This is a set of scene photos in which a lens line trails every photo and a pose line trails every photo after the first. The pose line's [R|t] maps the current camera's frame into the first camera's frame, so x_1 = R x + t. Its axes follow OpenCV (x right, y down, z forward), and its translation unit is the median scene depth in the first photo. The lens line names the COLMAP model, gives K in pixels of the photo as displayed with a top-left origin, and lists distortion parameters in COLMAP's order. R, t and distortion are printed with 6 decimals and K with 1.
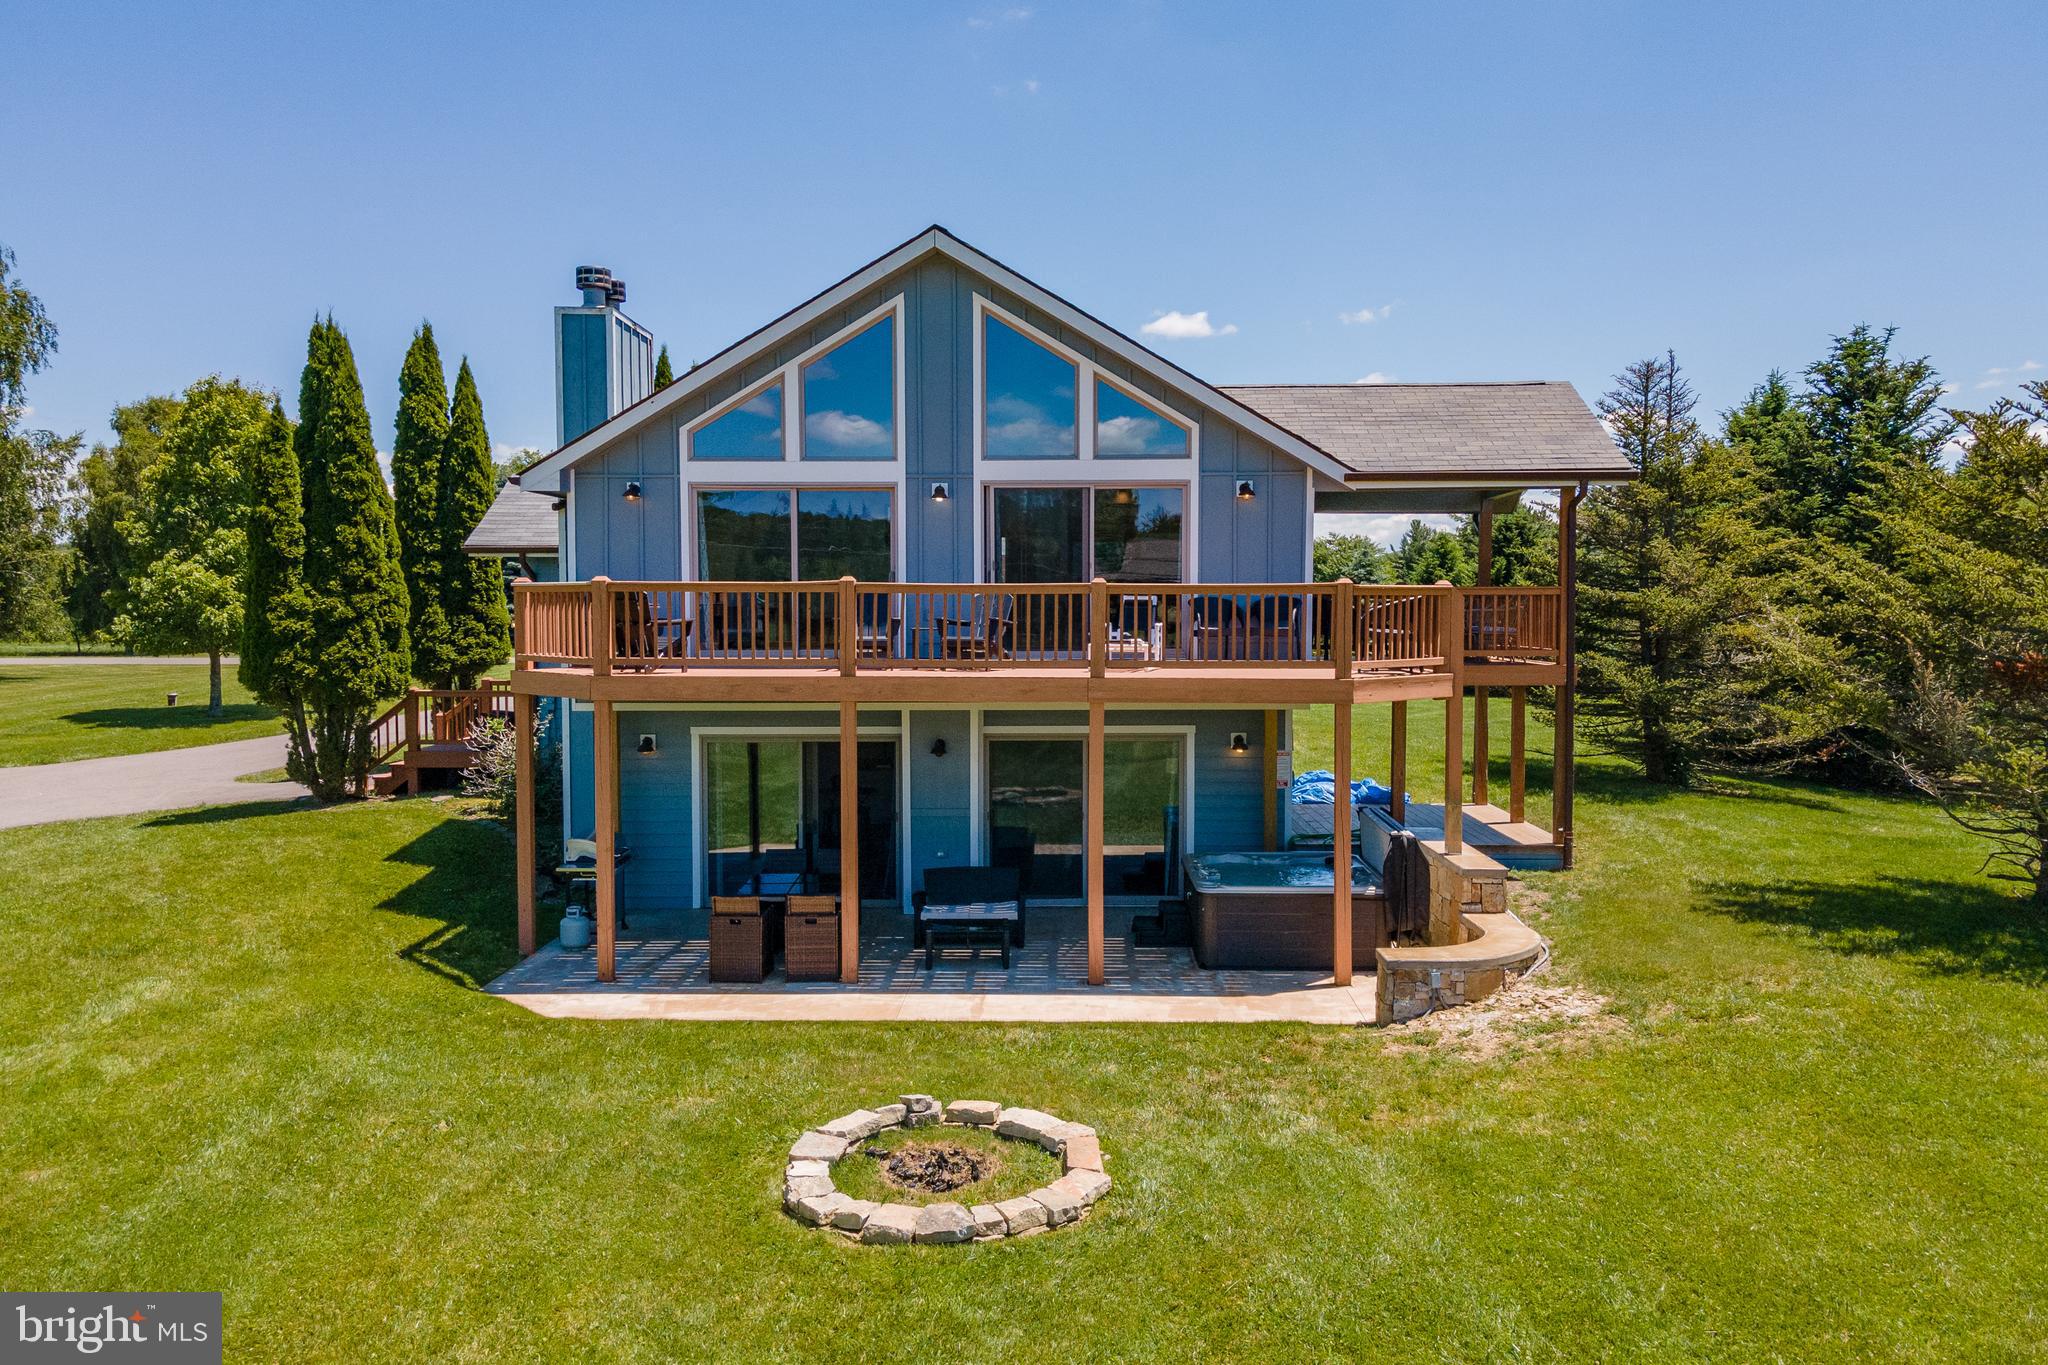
lens RADIAL K [[1462.9, 0, 1024.0], [0, 1462.9, 682.5], [0, 0, 1]] dist [-0.003855, -0.001378]
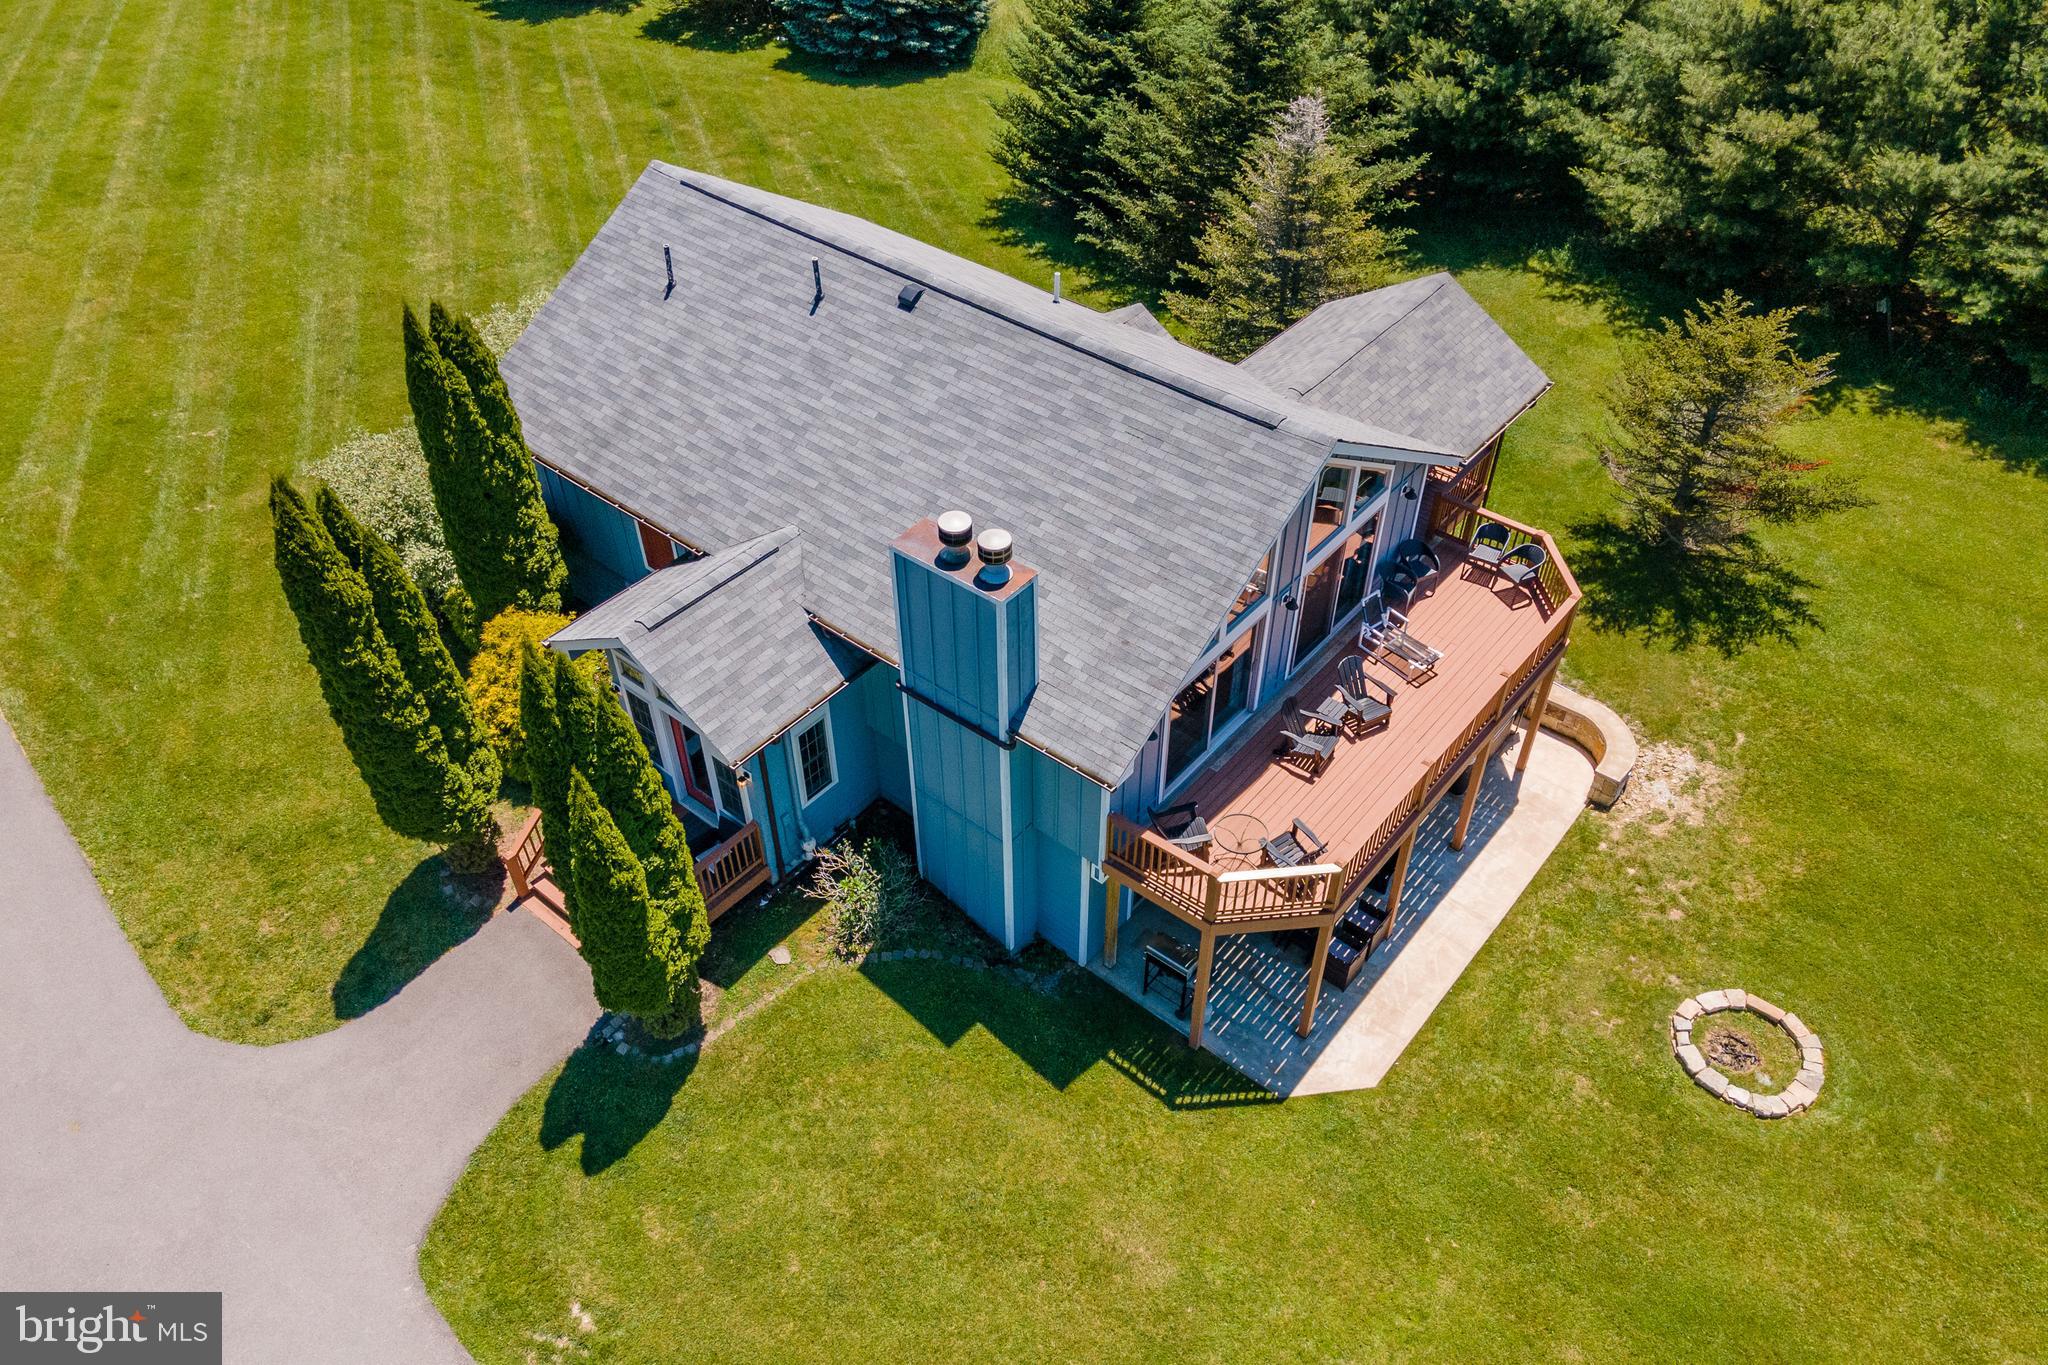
lens RADIAL K [[1498.4, 0, 1014.4], [0, 1498.4, 673.9], [0, 0, 1]] dist [-0.004073, 0.086728]
pose [[0.627357, -0.526352, 0.573913, -0.991440], [0.058204, 0.766617, 0.639462, -0.929977], [-0.776553, -0.367767, 0.511578, 0.481200]]
